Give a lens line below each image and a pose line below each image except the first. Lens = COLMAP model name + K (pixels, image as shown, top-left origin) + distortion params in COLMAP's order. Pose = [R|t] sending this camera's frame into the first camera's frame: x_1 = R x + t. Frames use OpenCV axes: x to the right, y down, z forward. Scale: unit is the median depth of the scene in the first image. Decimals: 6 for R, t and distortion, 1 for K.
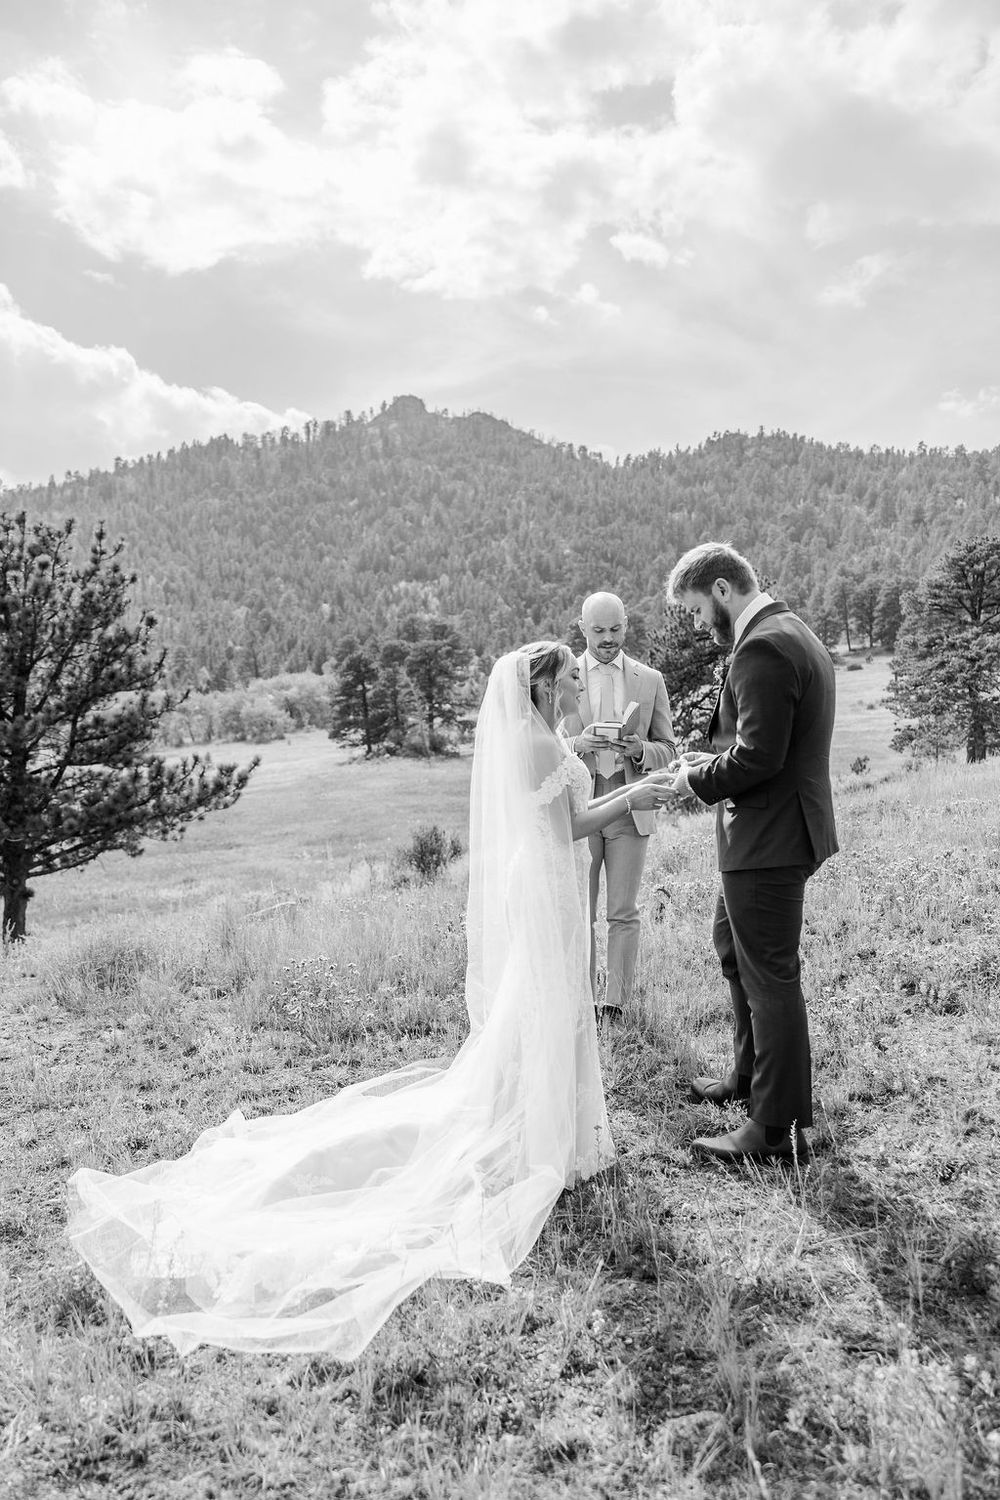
lens RADIAL K [[1199.0, 0, 497.7], [0, 1199.0, 757.4], [0, 0, 1]] dist [0.002396, -0.001951]
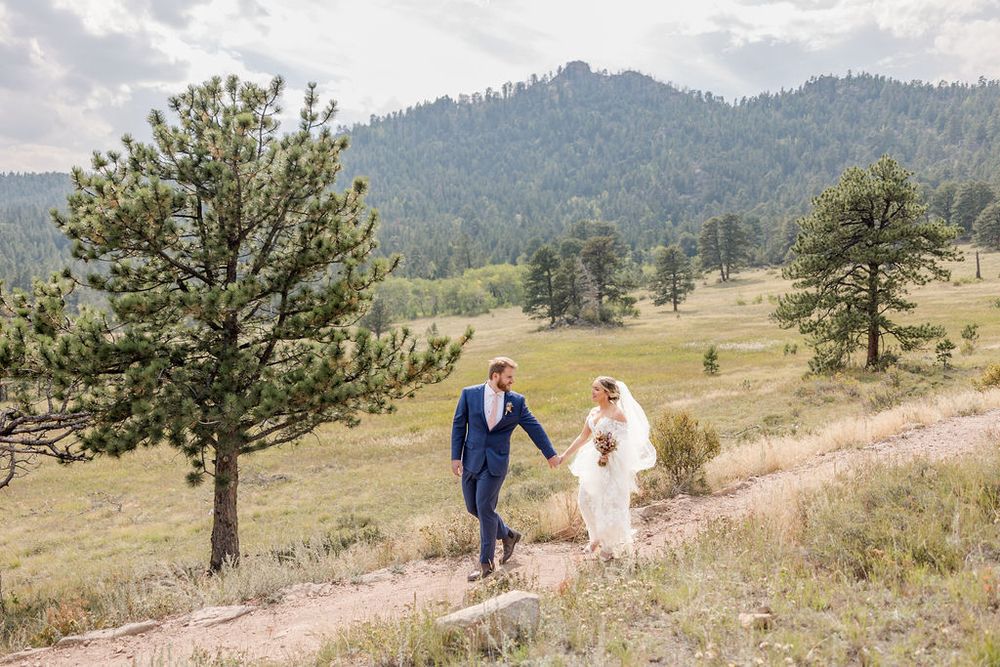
lens RADIAL K [[799.4, 0, 504.6], [0, 799.4, 306.1], [0, 0, 1]] dist [0.002396, -0.001951]
pose [[0.988139, -0.007325, -0.153388, -0.019941], [0.003650, 0.999700, -0.024229, -0.000894], [0.153520, 0.023382, 0.987869, 0.098907]]
